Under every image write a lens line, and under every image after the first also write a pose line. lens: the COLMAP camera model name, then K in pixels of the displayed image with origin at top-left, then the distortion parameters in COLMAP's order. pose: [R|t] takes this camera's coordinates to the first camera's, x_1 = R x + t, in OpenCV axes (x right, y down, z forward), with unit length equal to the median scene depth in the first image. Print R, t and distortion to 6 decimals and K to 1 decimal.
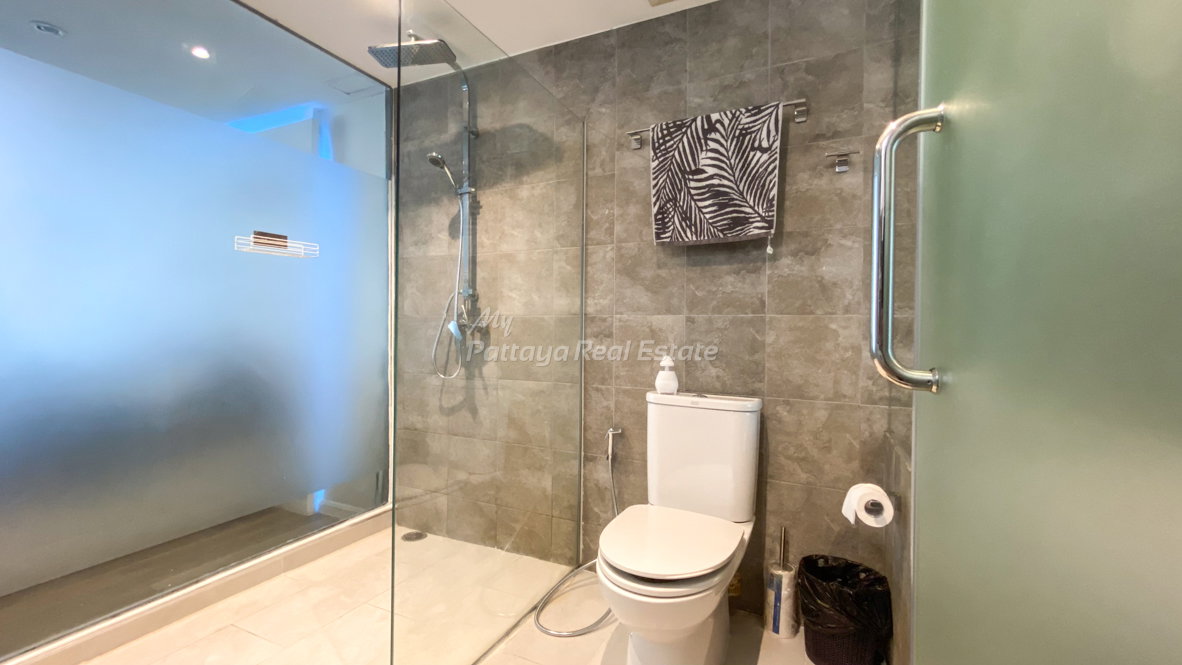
lens RADIAL K [[479.4, 0, 591.0], [0, 479.4, 332.5], [0, 0, 1]] dist [-0.000401, 0.000253]
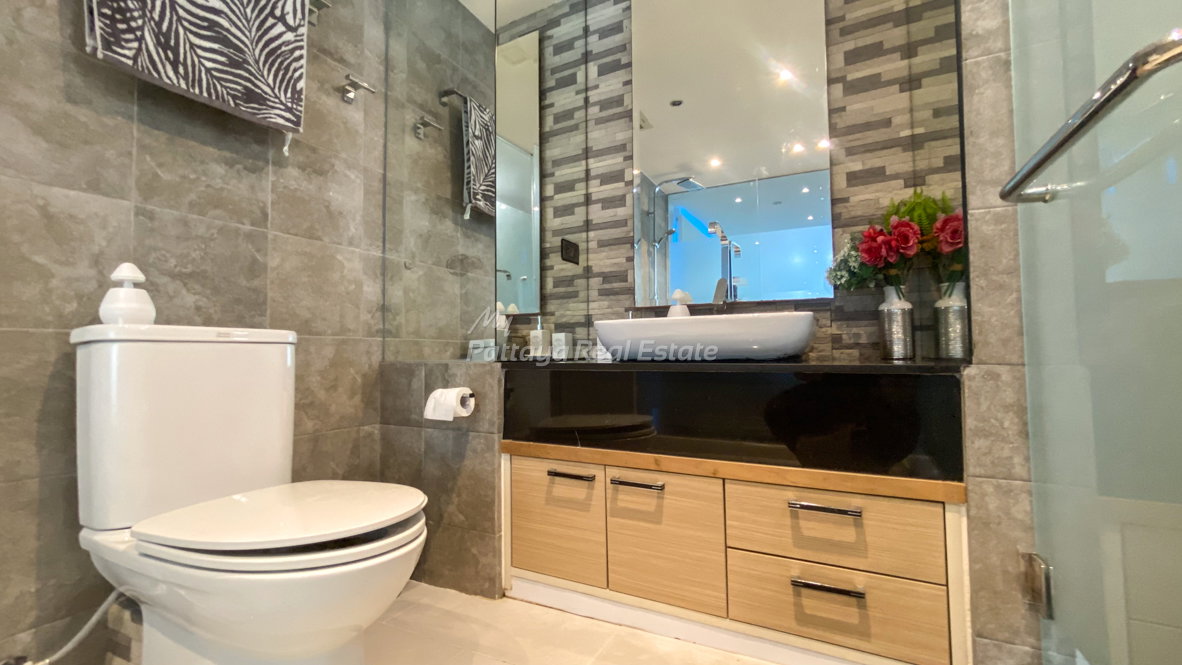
lens RADIAL K [[479.4, 0, 591.0], [0, 479.4, 332.5], [0, 0, 1]] dist [-0.000401, 0.000253]
pose [[0.019762, 0.027536, 0.999425, -0.419886], [0.025590, 0.999279, -0.028038, 0.171162], [-0.999477, 0.026129, 0.019043, 0.472746]]
